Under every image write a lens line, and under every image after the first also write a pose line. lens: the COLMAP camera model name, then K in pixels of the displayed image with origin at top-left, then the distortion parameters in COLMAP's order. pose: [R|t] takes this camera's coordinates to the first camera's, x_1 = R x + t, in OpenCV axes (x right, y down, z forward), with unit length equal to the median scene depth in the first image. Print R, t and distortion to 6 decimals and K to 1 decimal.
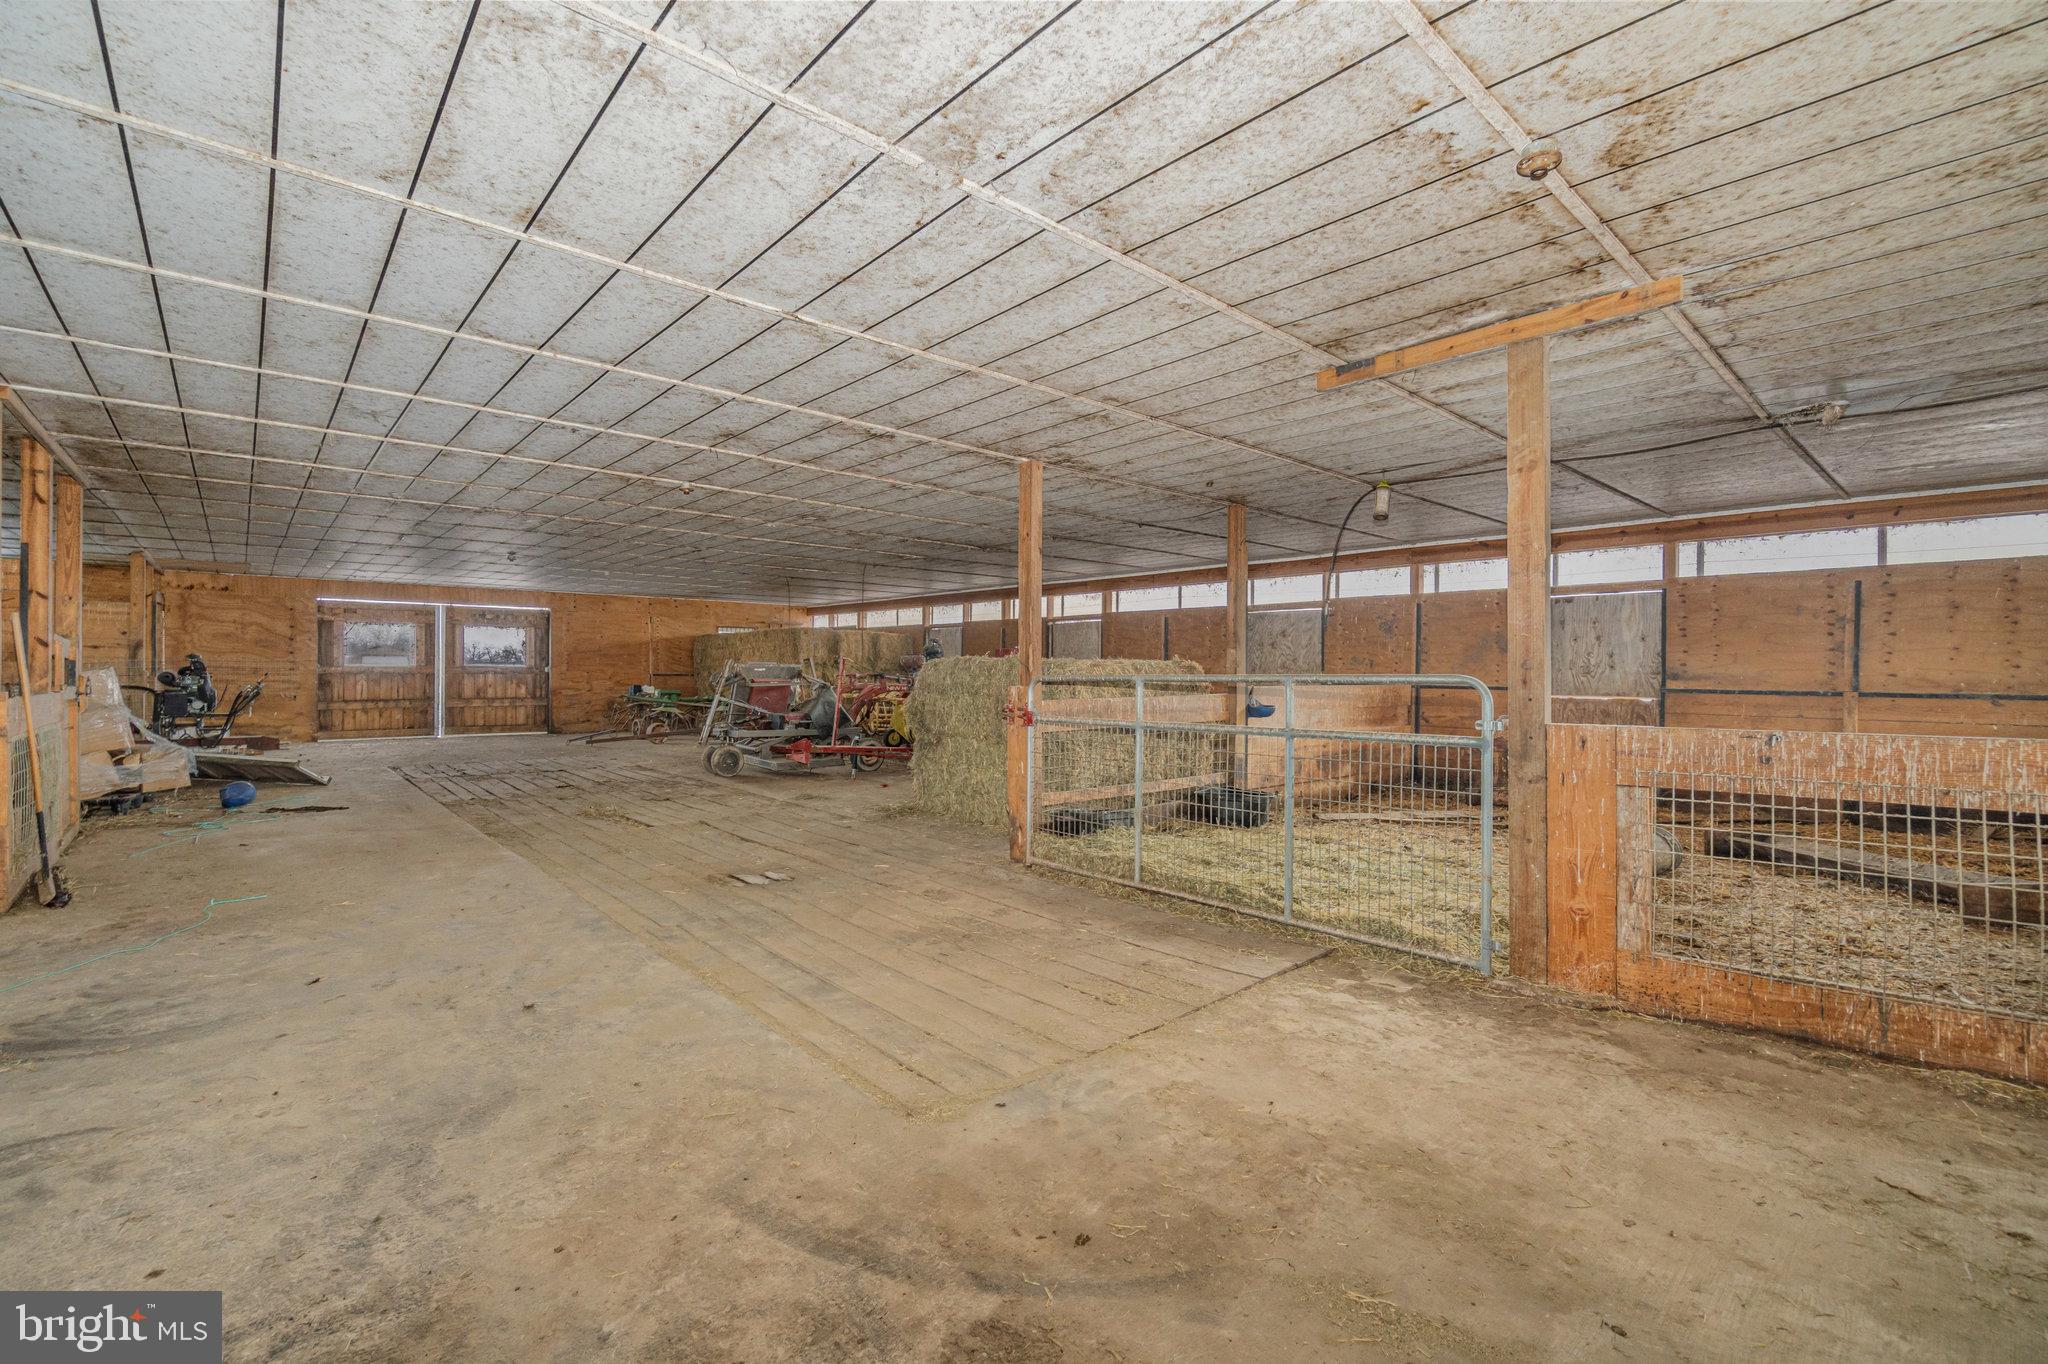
lens RADIAL K [[875.0, 0, 1006.5], [0, 875.0, 671.6], [0, 0, 1]] dist [-0.010794, 0.004511]
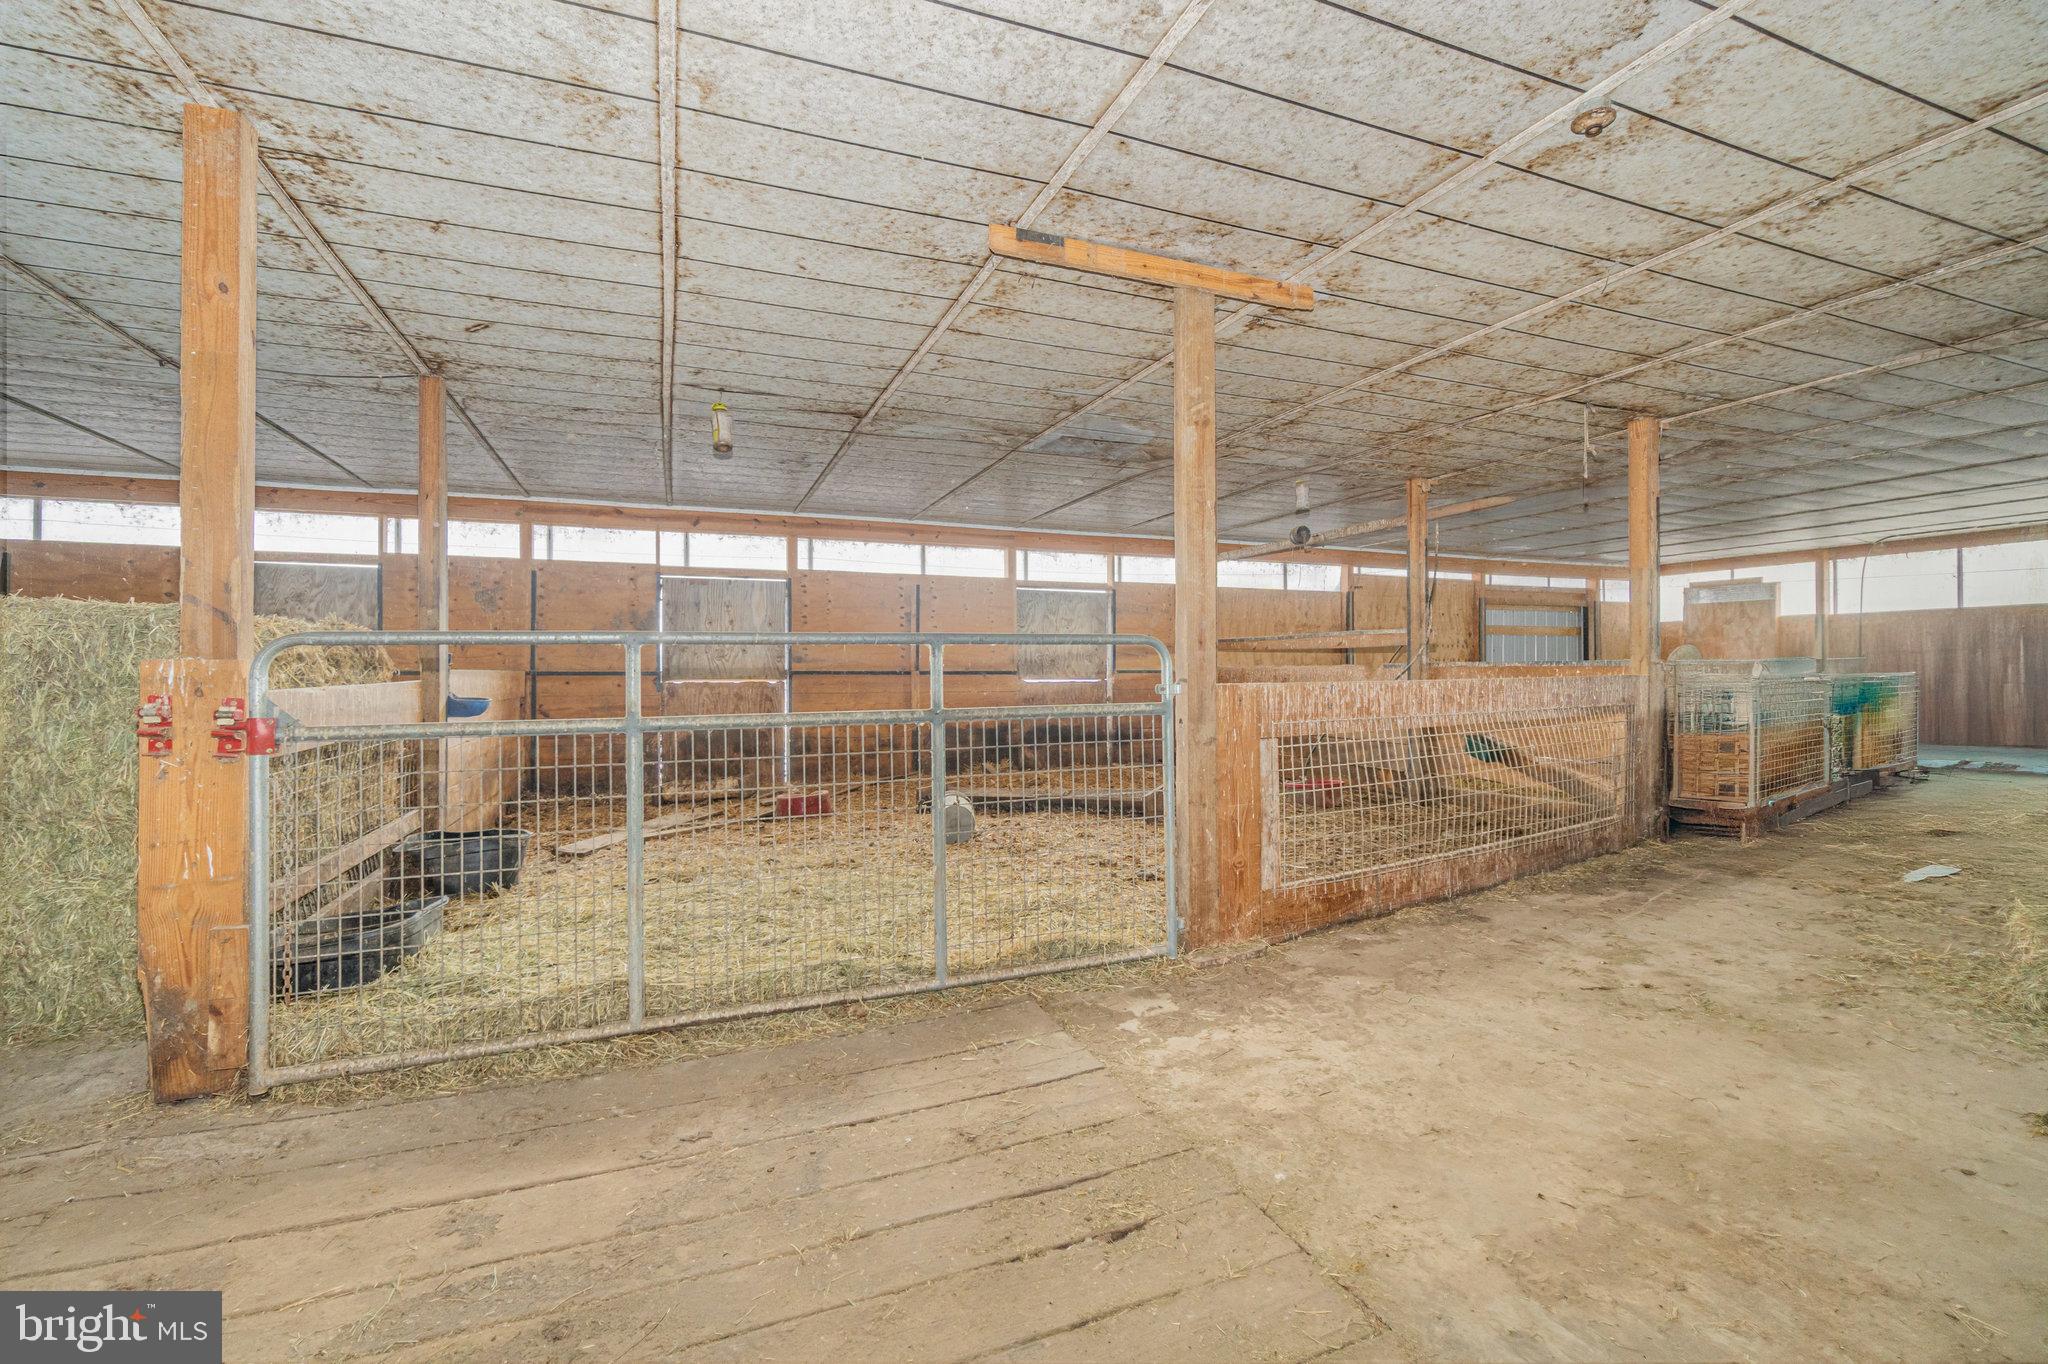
lens RADIAL K [[875.0, 0, 1006.5], [0, 875.0, 671.6], [0, 0, 1]] dist [-0.010794, 0.004511]
pose [[0.338199, -0.005985, 0.941056, -0.384467], [0.005258, 0.999976, 0.004470, 0.038043], [-0.941060, 0.003436, 0.338223, 0.855779]]
